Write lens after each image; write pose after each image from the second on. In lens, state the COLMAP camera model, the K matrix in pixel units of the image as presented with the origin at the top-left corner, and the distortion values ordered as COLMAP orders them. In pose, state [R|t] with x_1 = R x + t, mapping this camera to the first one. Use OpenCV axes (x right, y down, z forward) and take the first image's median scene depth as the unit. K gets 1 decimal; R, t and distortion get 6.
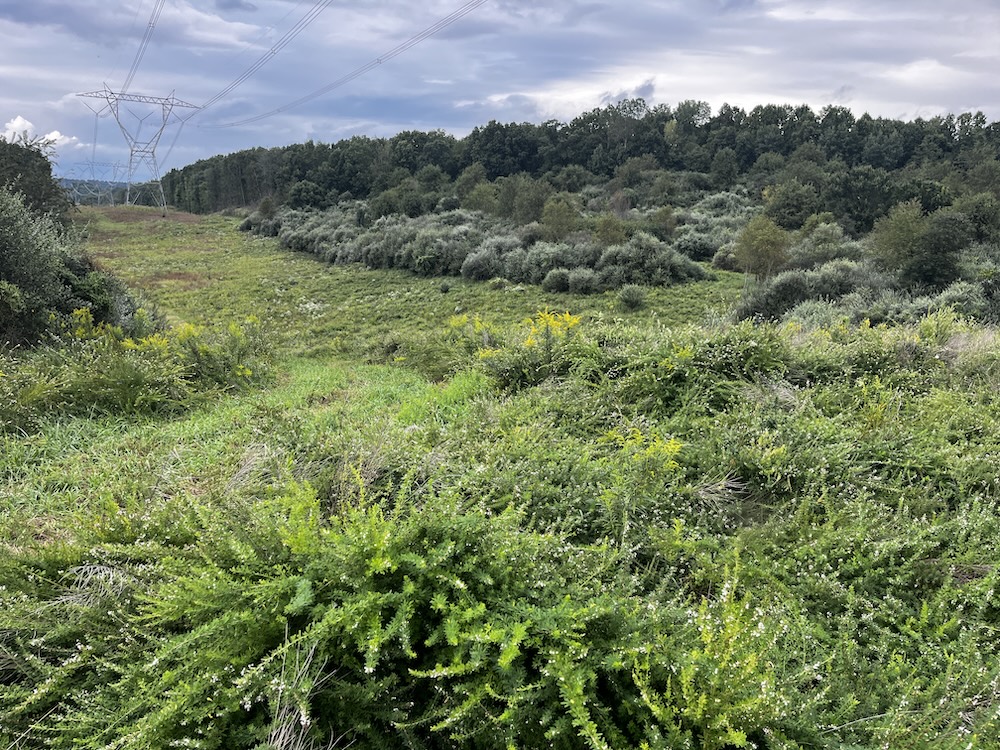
lens RADIAL K [[780.9, 0, 504.7], [0, 780.9, 386.0], [0, 0, 1]] dist [0.075978, -0.109641]
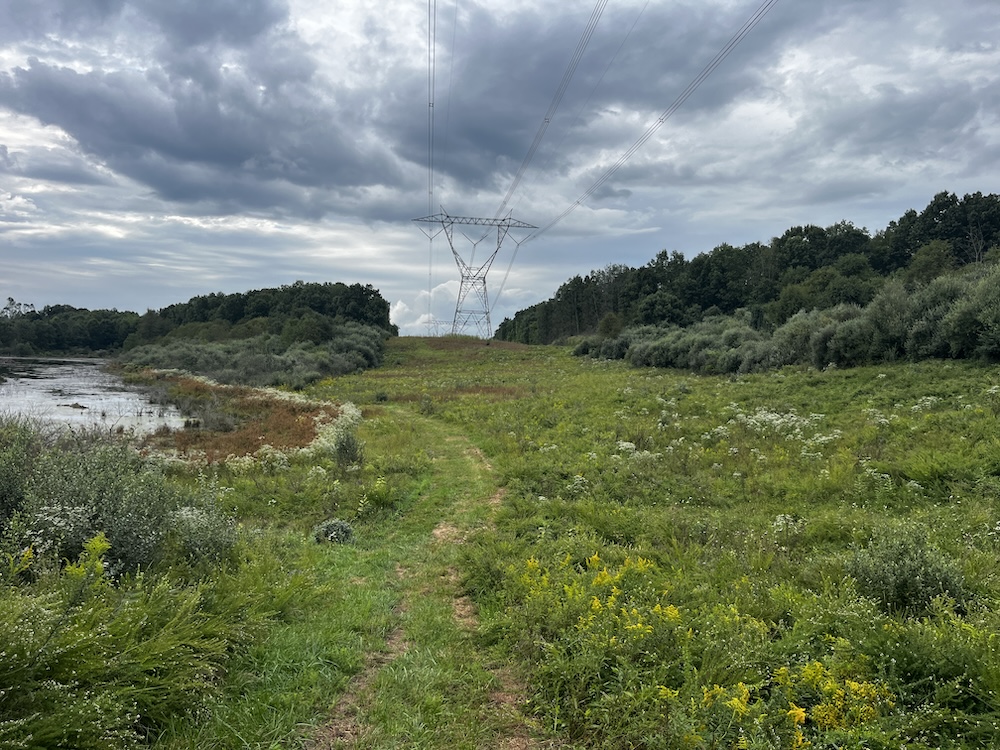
lens RADIAL K [[763.1, 0, 500.0], [0, 763.1, 375.0], [0, 0, 1]] dist [0.072697, -0.116463]
pose [[0.921828, -0.005622, -0.387558, -0.362112], [-0.081689, 0.974618, -0.208440, -0.052180], [0.378893, 0.223806, 0.897971, 0.974377]]
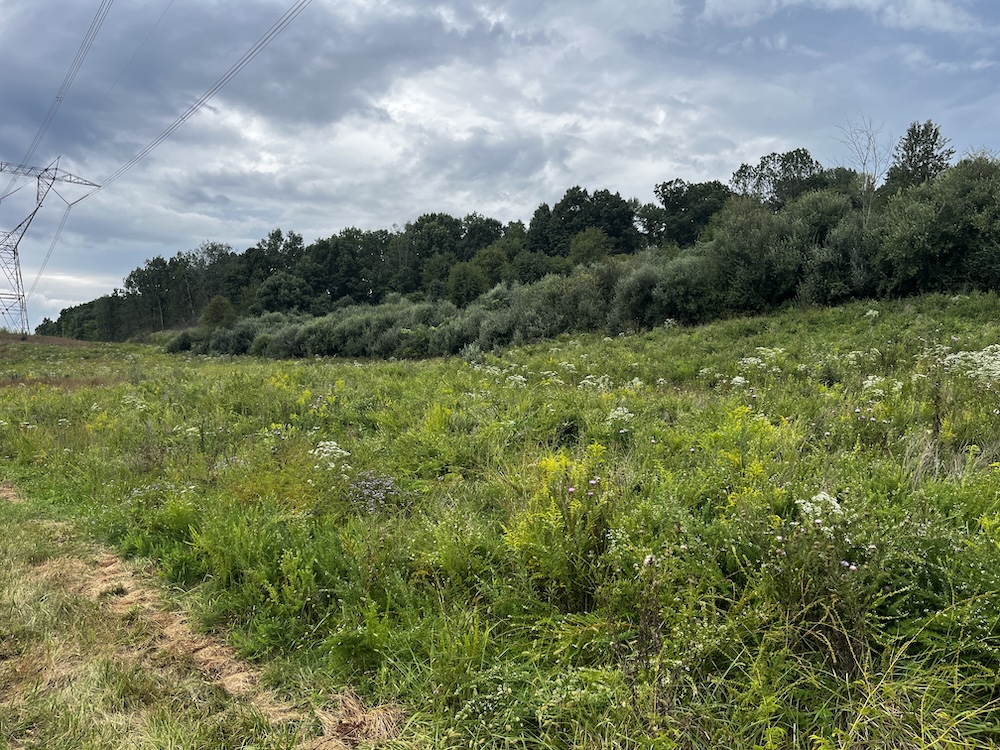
lens RADIAL K [[763.1, 0, 500.0], [0, 763.1, 375.0], [0, 0, 1]] dist [0.072697, -0.116463]
pose [[0.988536, -0.024604, 0.148964, -0.590314], [0.060178, 0.969082, -0.239286, -0.113757], [-0.138471, 0.245508, 0.959454, 1.420944]]
